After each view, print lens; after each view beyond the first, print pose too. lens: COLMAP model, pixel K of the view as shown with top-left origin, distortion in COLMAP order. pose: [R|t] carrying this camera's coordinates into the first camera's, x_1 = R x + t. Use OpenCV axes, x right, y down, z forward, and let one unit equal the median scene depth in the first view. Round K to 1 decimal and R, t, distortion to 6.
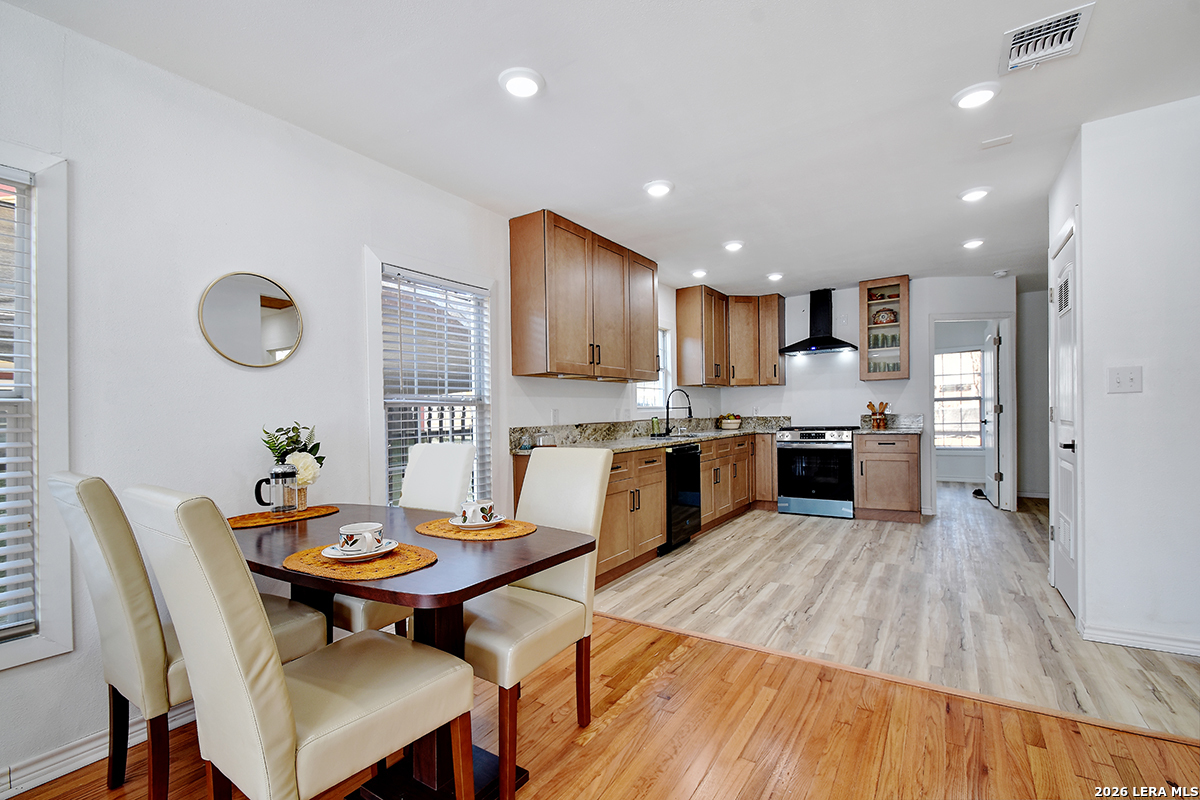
lens RADIAL K [[526.6, 0, 592.9], [0, 526.6, 416.4], [0, 0, 1]] dist [0.032537, -0.018787]
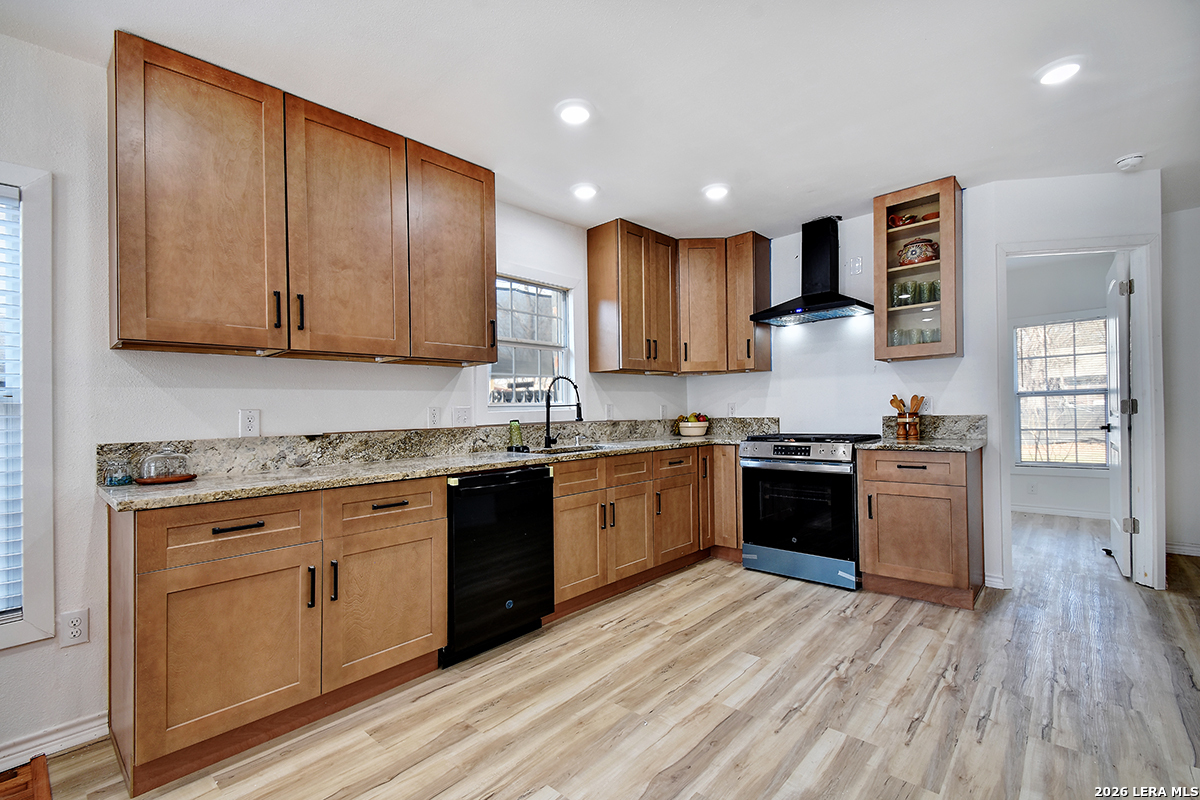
lens RADIAL K [[529.5, 0, 582.0], [0, 529.5, 409.4], [0, 0, 1]] dist [0.000240, -0.000274]
pose [[0.985270, -0.000539, -0.171007, 0.290893], [-0.000502, 0.999982, -0.006042, -0.007680], [0.171007, 0.006039, 0.985251, 0.360768]]
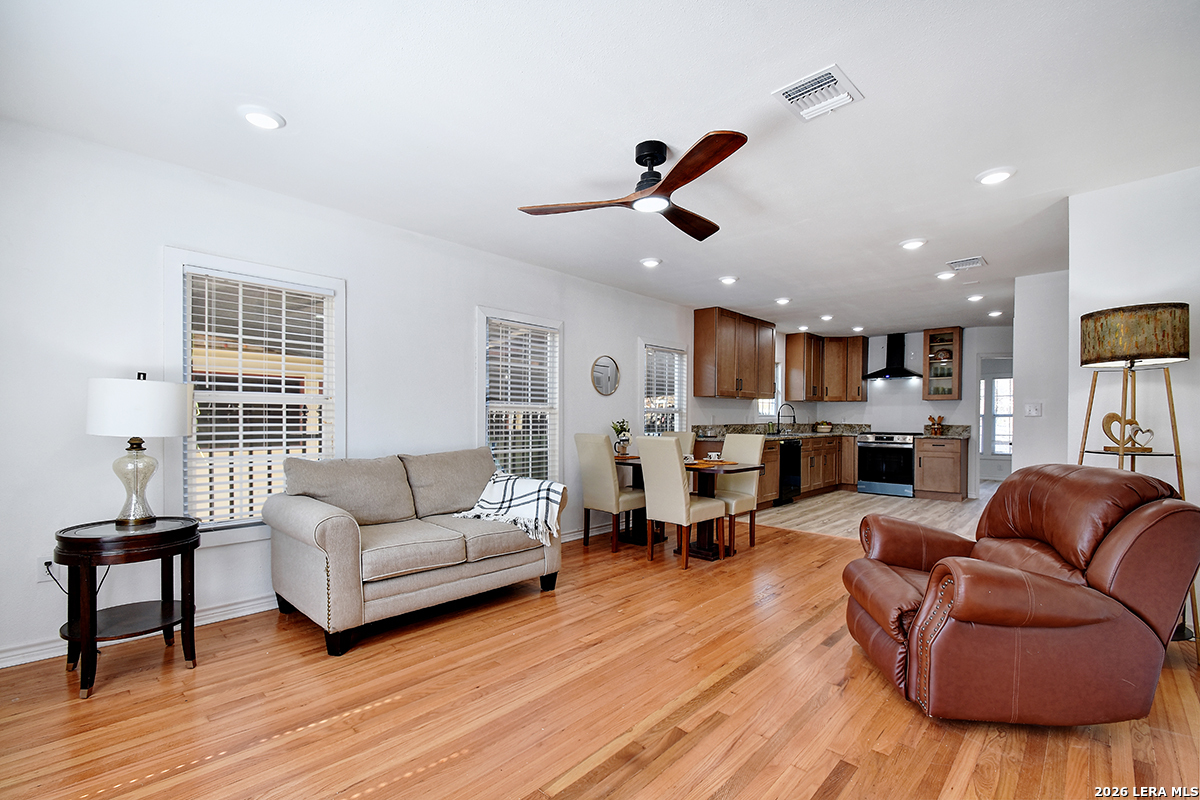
lens RADIAL K [[526.6, 0, 592.9], [0, 526.6, 416.4], [0, 0, 1]] dist [0.032537, -0.018787]
pose [[0.985922, 0.026920, -0.165022, -0.128180], [-0.027611, 0.999617, -0.001890, 0.002004], [0.164908, 0.006420, 0.986288, -0.557082]]
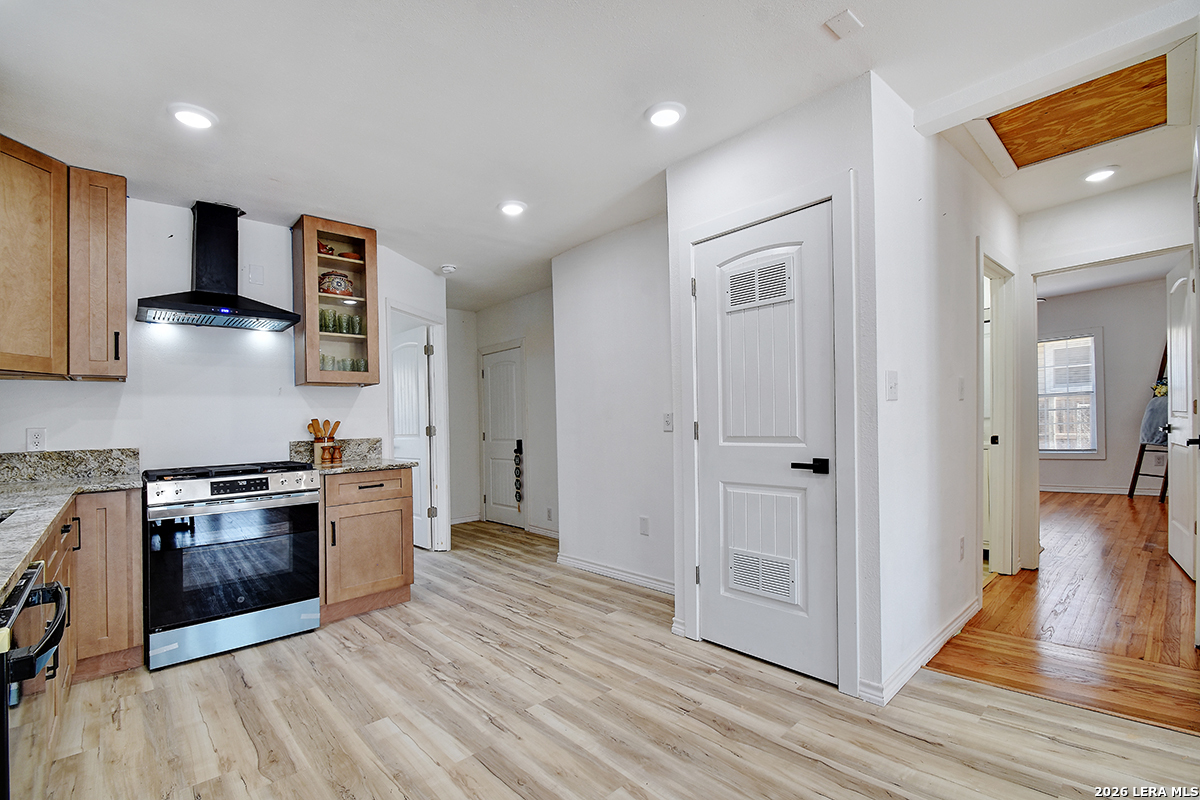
lens RADIAL K [[528.5, 0, 593.3], [0, 528.5, 414.9], [0, 0, 1]] dist [0.023952, -0.020850]
pose [[0.245551, 0.029988, 0.968920, 0.015462], [0.028196, 0.998878, -0.038061, -0.000702], [-0.968973, 0.036666, 0.244430, 0.583109]]
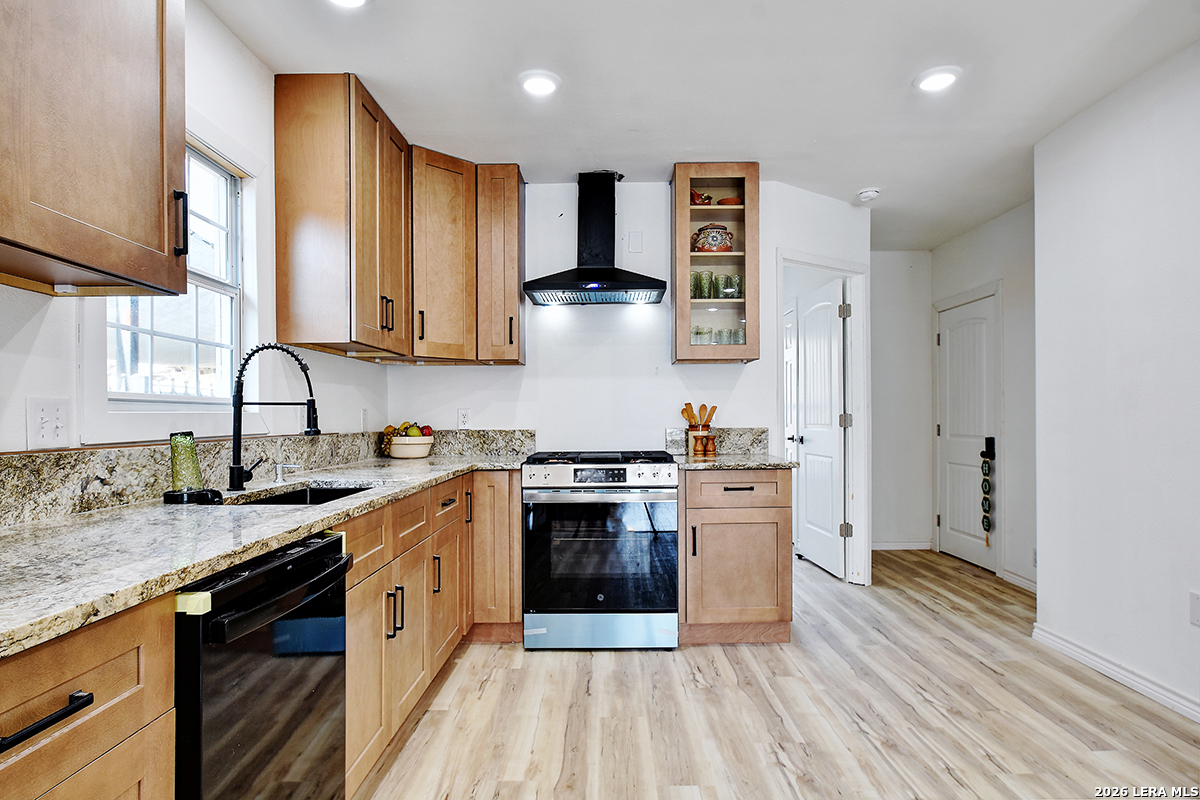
lens RADIAL K [[669.8, 0, 603.2], [0, 669.8, 416.1], [0, 0, 1]] dist [-0.021259, -0.000186]
pose [[0.831065, 0.017823, 0.555890, 0.102153], [-0.009585, 0.999797, -0.017725, -0.003243], [-0.556093, 0.009403, 0.831067, 0.544695]]
